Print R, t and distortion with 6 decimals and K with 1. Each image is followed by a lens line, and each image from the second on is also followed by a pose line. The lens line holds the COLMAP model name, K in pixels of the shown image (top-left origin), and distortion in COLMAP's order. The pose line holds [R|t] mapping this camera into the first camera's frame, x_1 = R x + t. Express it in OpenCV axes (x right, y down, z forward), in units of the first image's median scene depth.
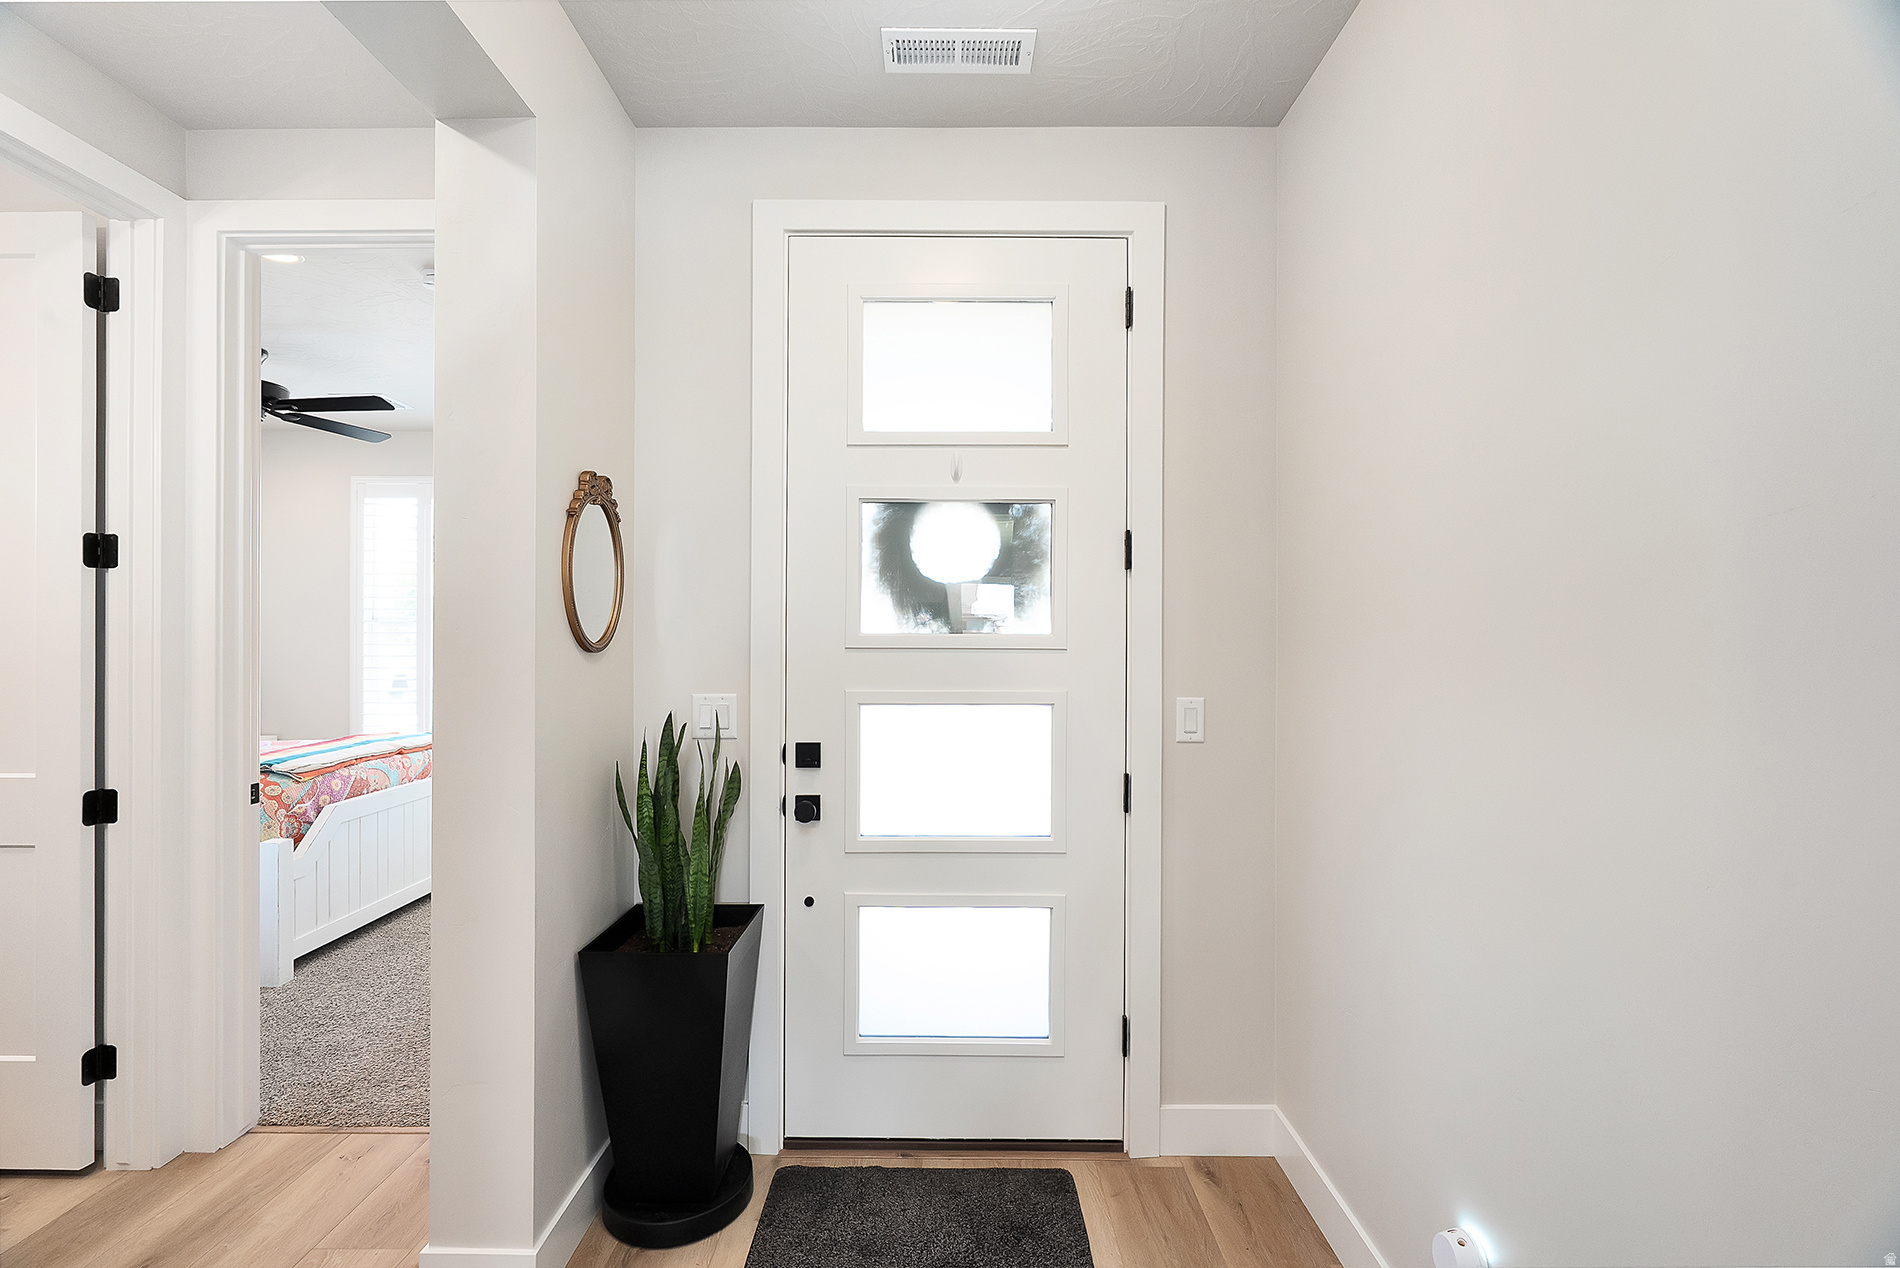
lens RADIAL K [[873.7, 0, 967.0], [0, 873.7, 633.9], [0, 0, 1]] dist [-0.000805, 0.000594]
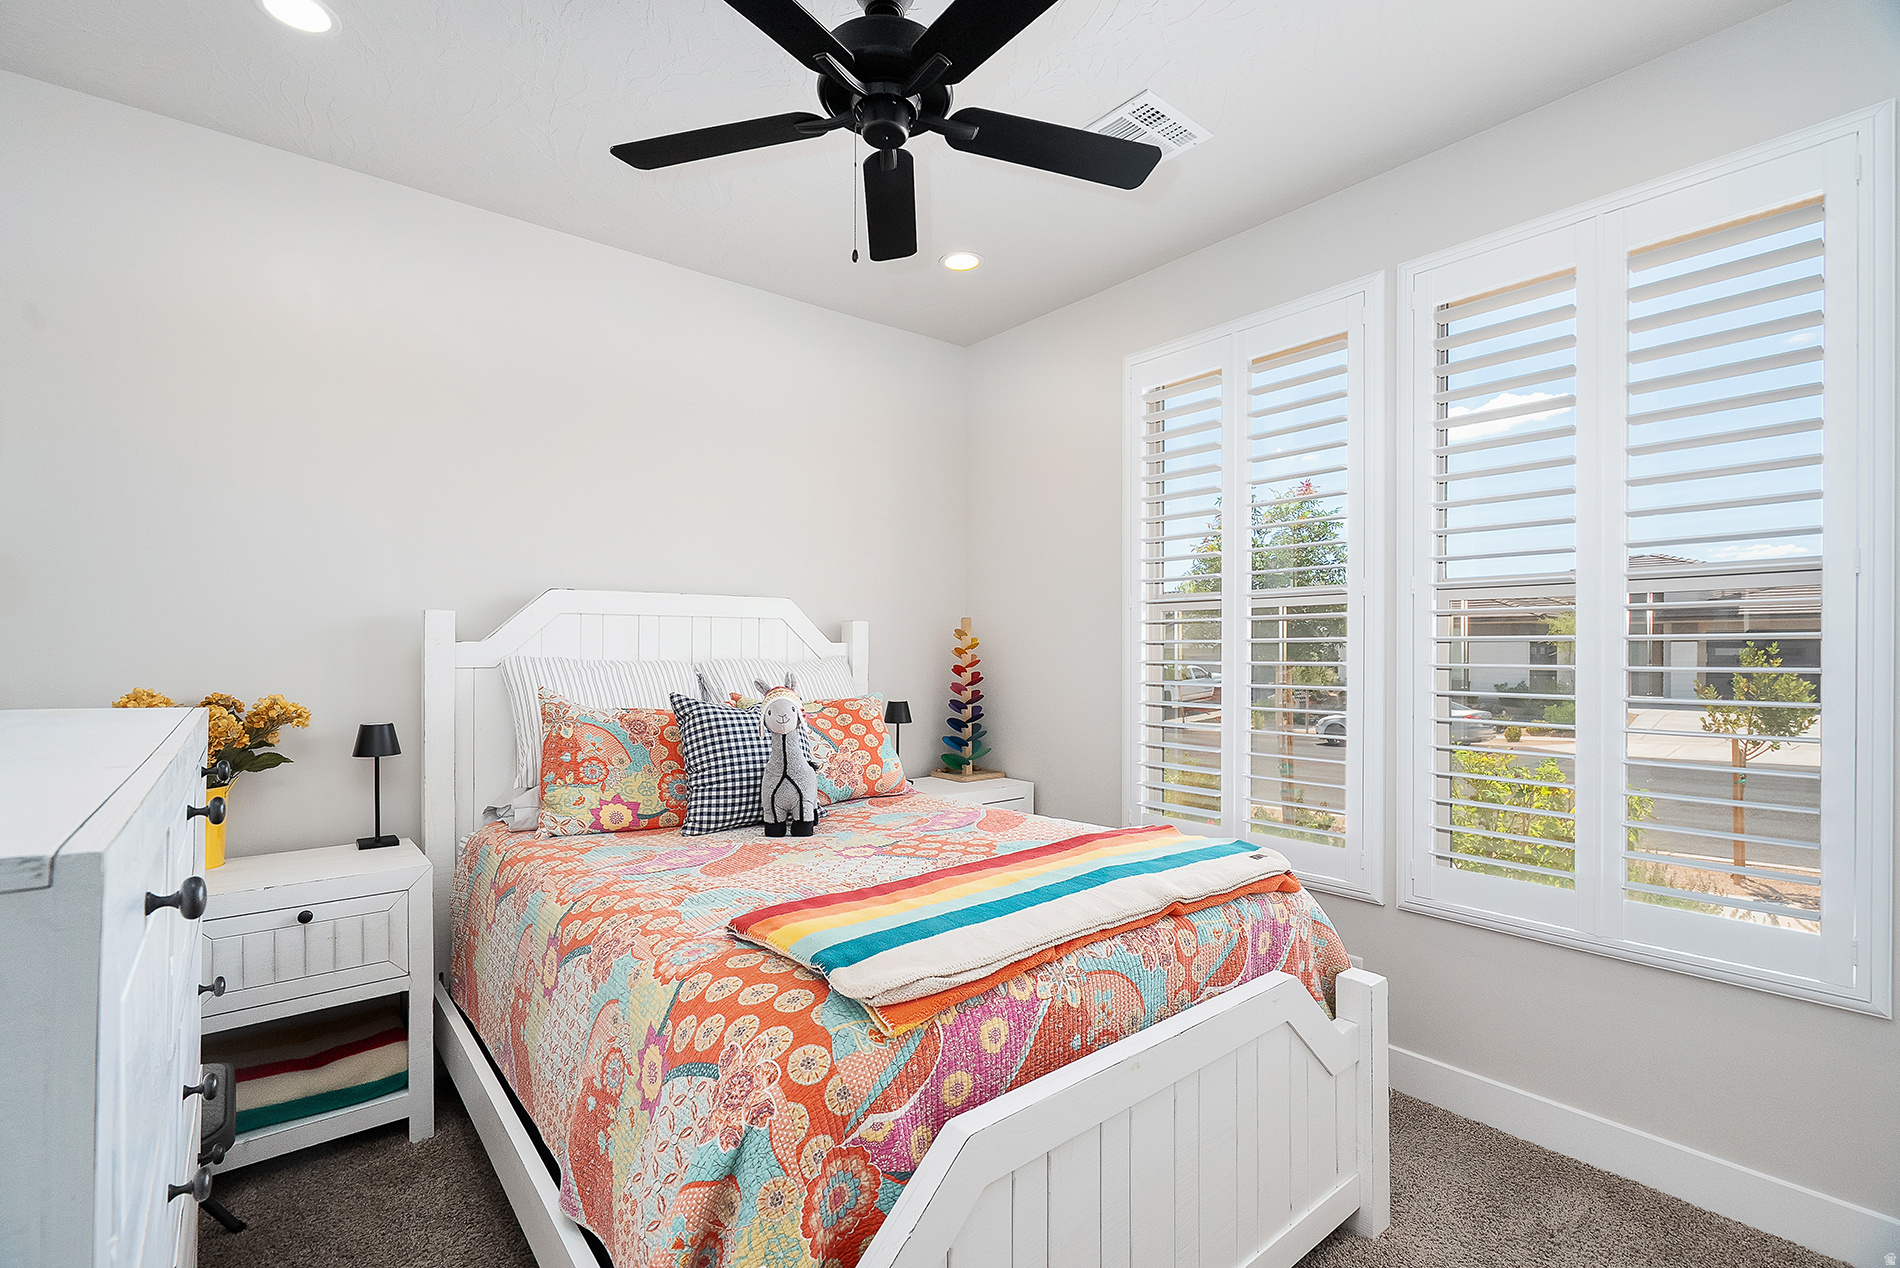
lens RADIAL K [[873.7, 0, 950.1], [0, 873.7, 639.0], [0, 0, 1]] dist [-0.000805, 0.000594]
pose [[0.631228, -0.018360, -0.775380, -0.462391], [0.003056, 0.999771, -0.021186, 0.022870], [0.775592, 0.011004, 0.631139, 0.767782]]
